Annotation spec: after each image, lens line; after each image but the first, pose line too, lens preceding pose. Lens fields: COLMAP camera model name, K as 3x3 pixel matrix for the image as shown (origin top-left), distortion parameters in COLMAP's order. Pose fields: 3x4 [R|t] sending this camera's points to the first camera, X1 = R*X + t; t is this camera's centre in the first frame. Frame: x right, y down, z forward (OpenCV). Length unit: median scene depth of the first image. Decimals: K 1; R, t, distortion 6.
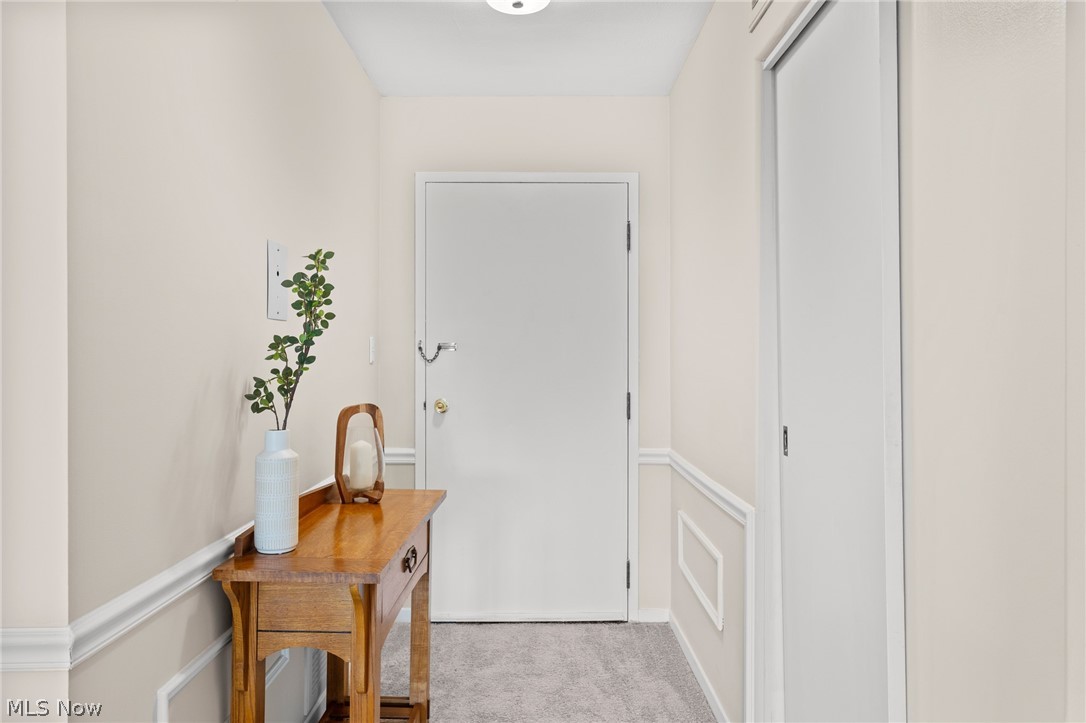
lens RADIAL K [[723.7, 0, 543.0], [0, 723.7, 361.5], [0, 0, 1]] dist [0.001740, 0.001278]
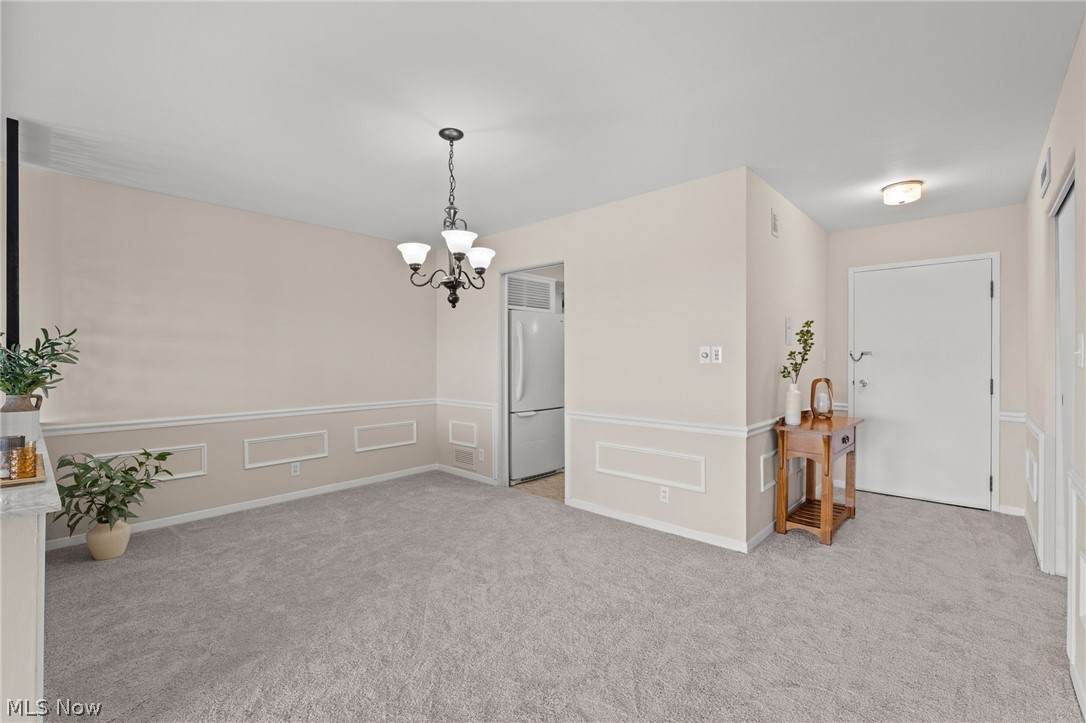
lens RADIAL K [[476.1, 0, 541.6], [0, 476.1, 359.9], [0, 0, 1]] dist [0.000487, -0.000246]
pose [[0.735010, 0.000332, -0.678056, 0.163944], [-0.003501, 0.999988, -0.003306, 0.007143], [0.678047, 0.004804, 0.735003, -0.948590]]
